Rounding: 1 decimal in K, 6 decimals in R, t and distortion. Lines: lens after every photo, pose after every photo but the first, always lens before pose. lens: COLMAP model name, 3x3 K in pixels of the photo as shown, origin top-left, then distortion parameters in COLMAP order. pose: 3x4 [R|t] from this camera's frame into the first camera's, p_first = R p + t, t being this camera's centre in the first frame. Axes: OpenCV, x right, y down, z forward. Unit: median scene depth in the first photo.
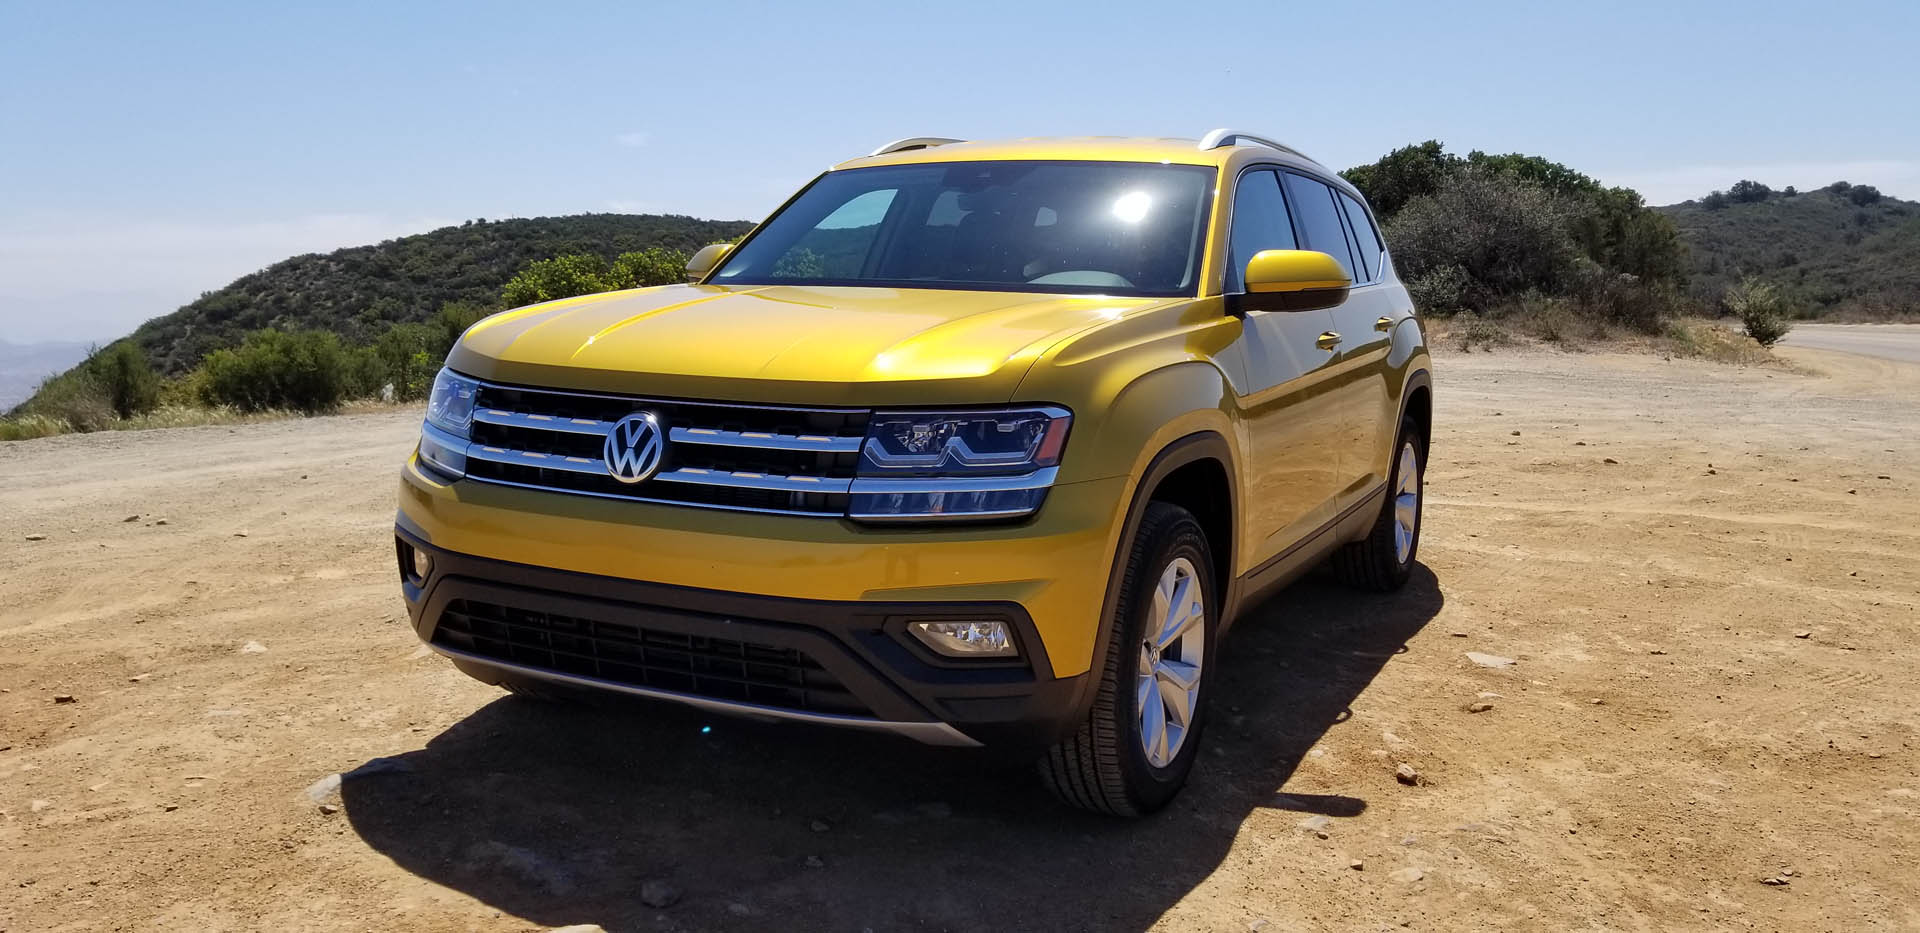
lens RADIAL K [[1504.4, 0, 912.3], [0, 1504.4, 470.3], [0, 0, 1]] dist [0.080231, -0.147016]
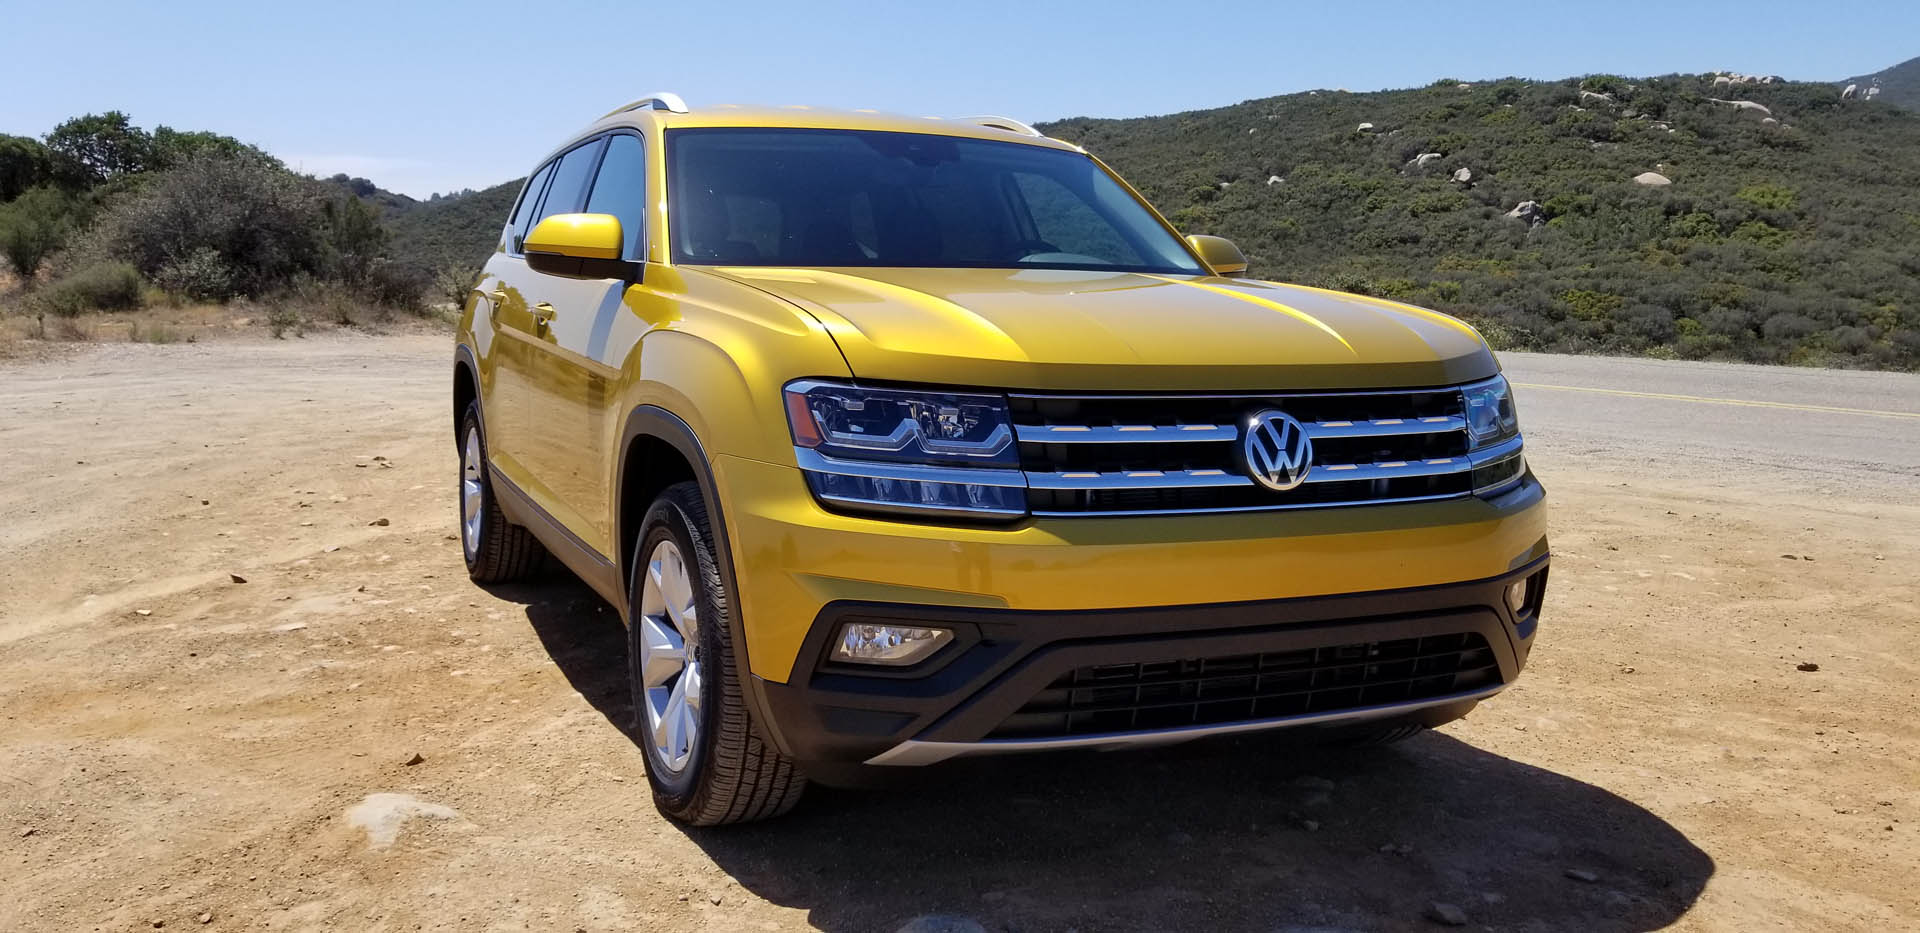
lens RADIAL K [[1507.7, 0, 915.8], [0, 1507.7, 475.4], [0, 0, 1]] dist [0.067443, -0.120355]
pose [[0.619501, -0.105957, 0.777812, -1.012108], [0.095605, 0.993657, 0.059214, -0.073360], [-0.779152, 0.037680, 0.625701, 0.615718]]
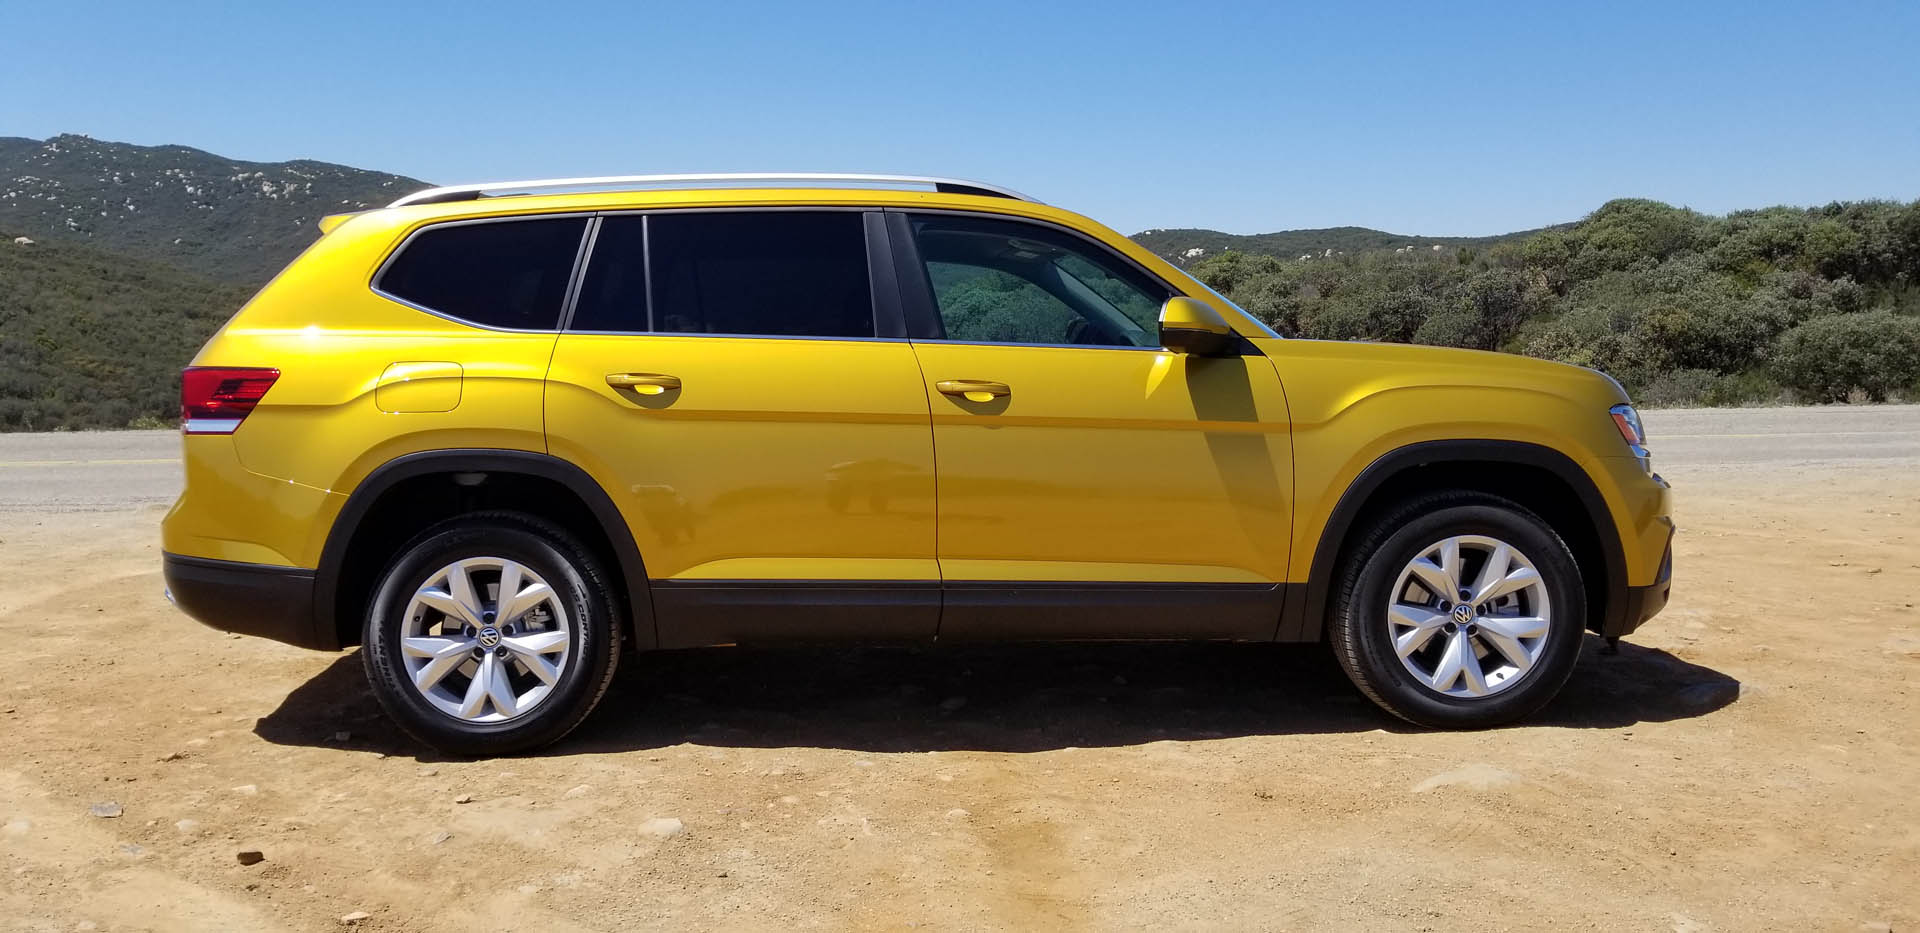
lens RADIAL K [[1507.2, 0, 890.8], [0, 1507.2, 472.6], [0, 0, 1]] dist [0.079375, -0.132790]
pose [[-0.489406, -0.075542, 0.868778, -1.304449], [0.113133, 0.982322, 0.149146, -0.317658], [-0.864687, 0.171281, -0.472208, 2.511467]]
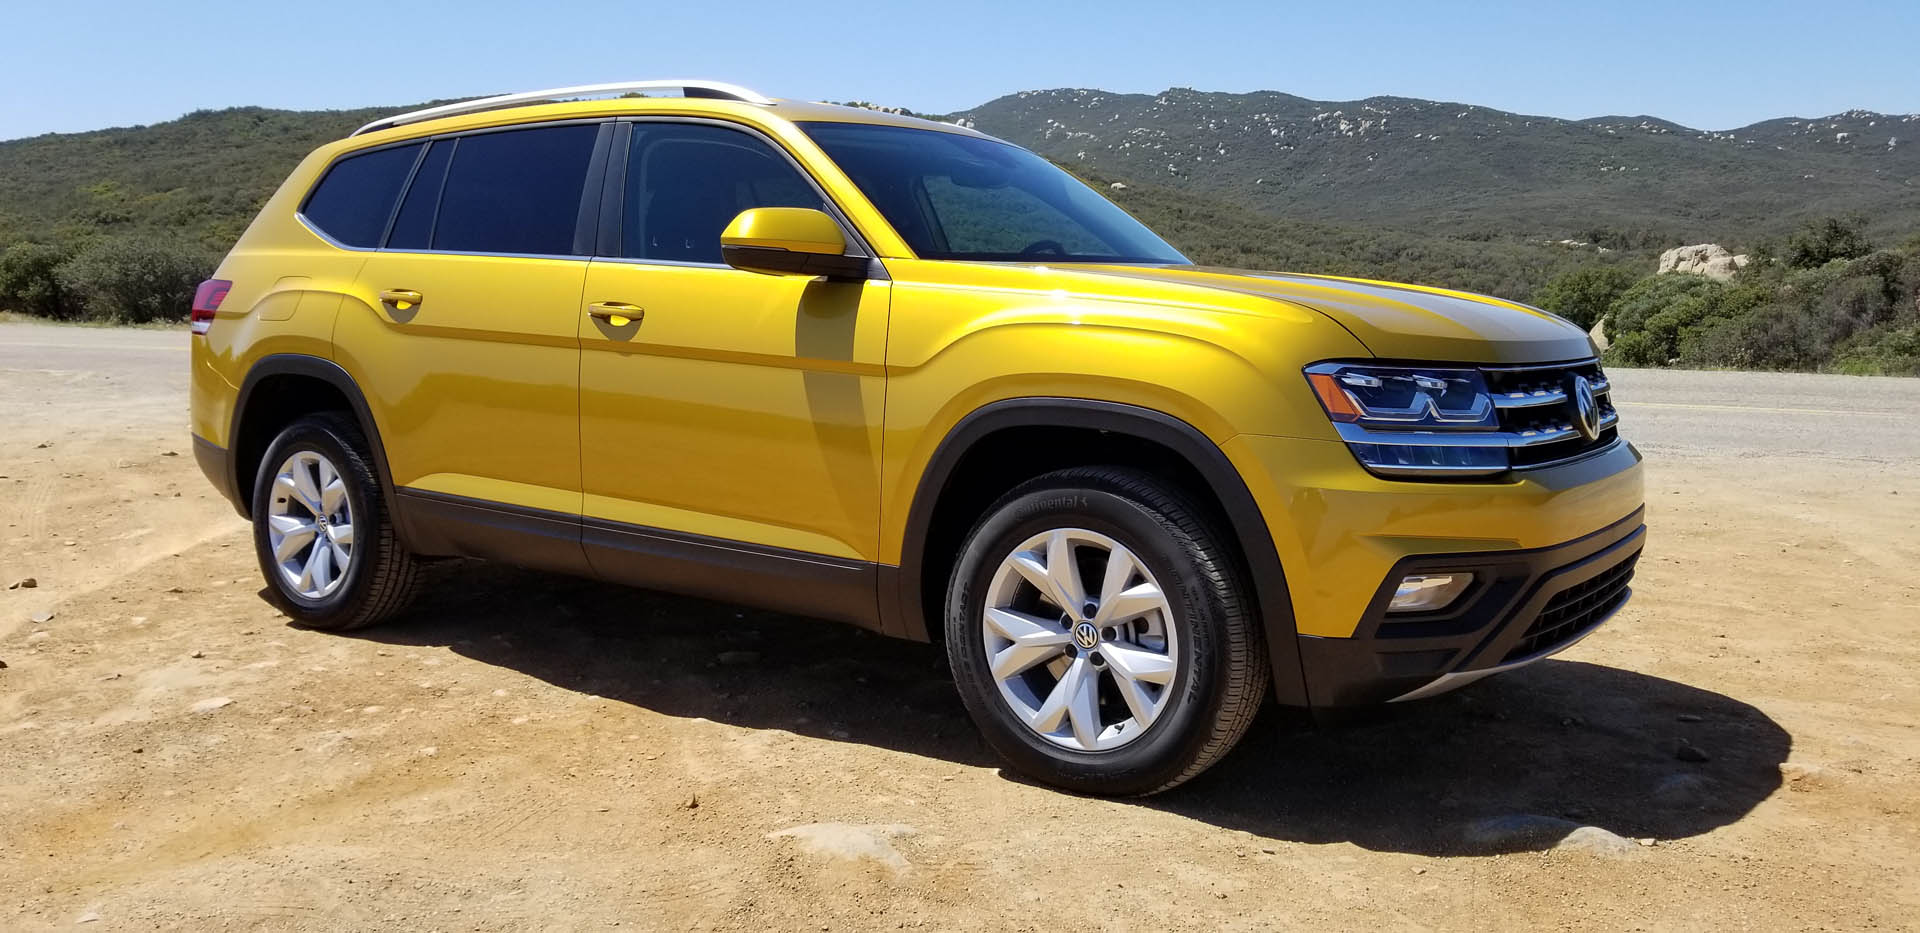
lens RADIAL K [[1499.1, 0, 912.3], [0, 1499.1, 460.9], [0, 0, 1]] dist [0.088673, -0.149858]
pose [[0.149981, -0.122490, 0.981072, -1.357353], [0.120996, 0.987111, 0.104747, -0.153187], [-0.981257, 0.102995, 0.162869, 1.315821]]
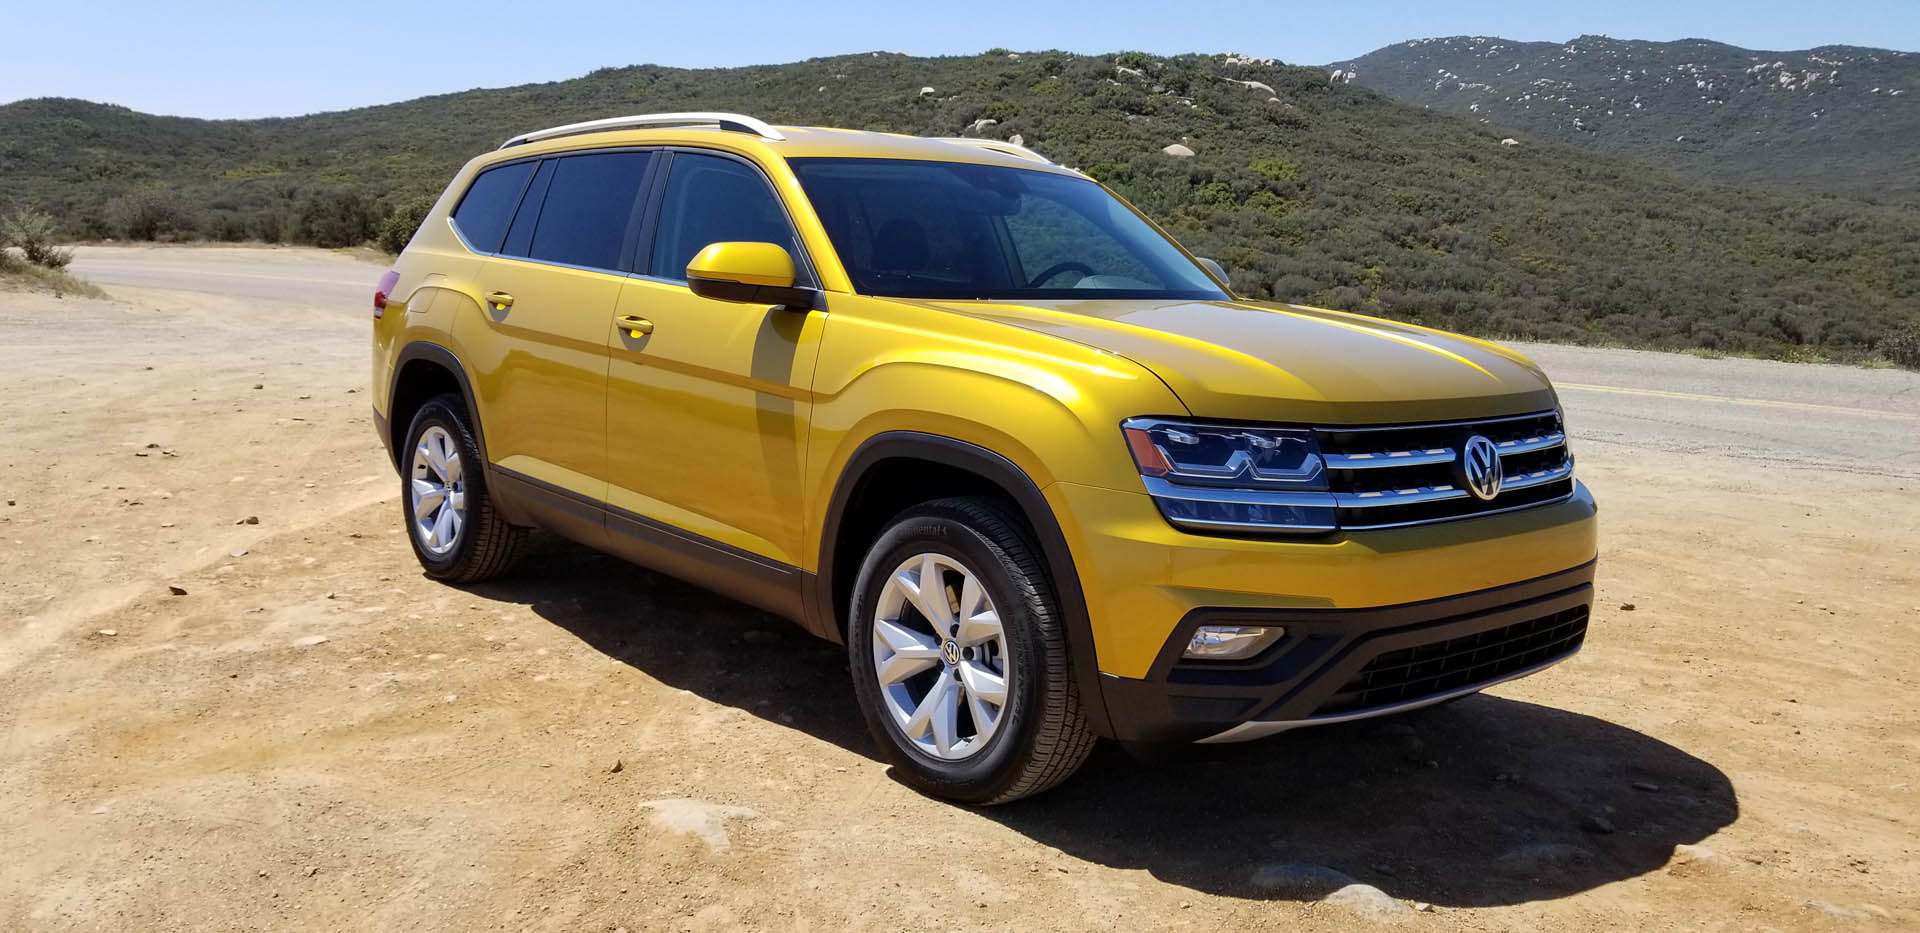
lens RADIAL K [[1501.3, 0, 901.3], [0, 1501.3, 457.9], [0, 0, 1]] dist [0.096830, -0.180783]
pose [[0.383603, -0.133432, 0.913808, -1.359693], [0.092087, 0.990102, 0.105915, -0.178438], [-0.918895, 0.043521, 0.392093, 0.961812]]
